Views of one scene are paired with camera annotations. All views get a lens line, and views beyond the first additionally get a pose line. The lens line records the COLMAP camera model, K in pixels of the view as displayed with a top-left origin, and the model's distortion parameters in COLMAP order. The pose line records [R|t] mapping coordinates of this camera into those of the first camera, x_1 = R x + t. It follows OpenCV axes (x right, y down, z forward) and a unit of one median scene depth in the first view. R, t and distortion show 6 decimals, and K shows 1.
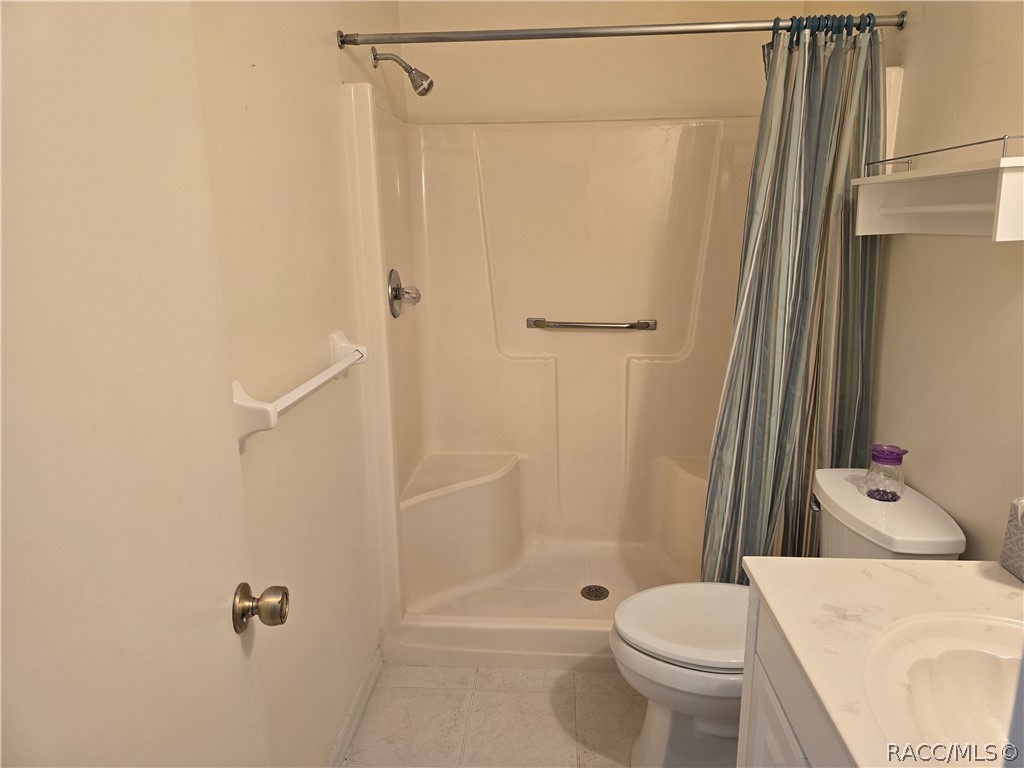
lens RADIAL K [[671.7, 0, 512.0], [0, 671.7, 384.0], [0, 0, 1]] dist [0.074714, -0.069925]
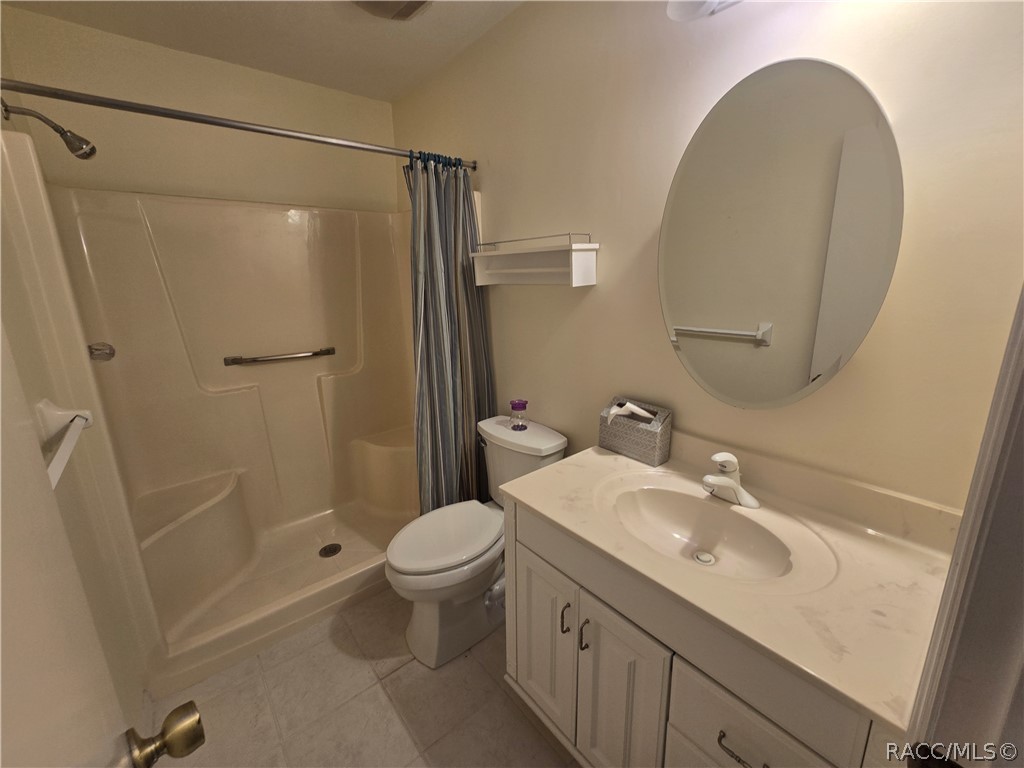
lens RADIAL K [[417.8, 0, 513.5], [0, 417.8, 375.7], [0, 0, 1]] dist [-0.000139, -0.000520]
pose [[0.729637, -0.163288, 0.664053, -0.161081], [0.169106, 0.983997, 0.056153, -0.033580], [-0.662595, 0.071324, 0.745574, 0.151304]]
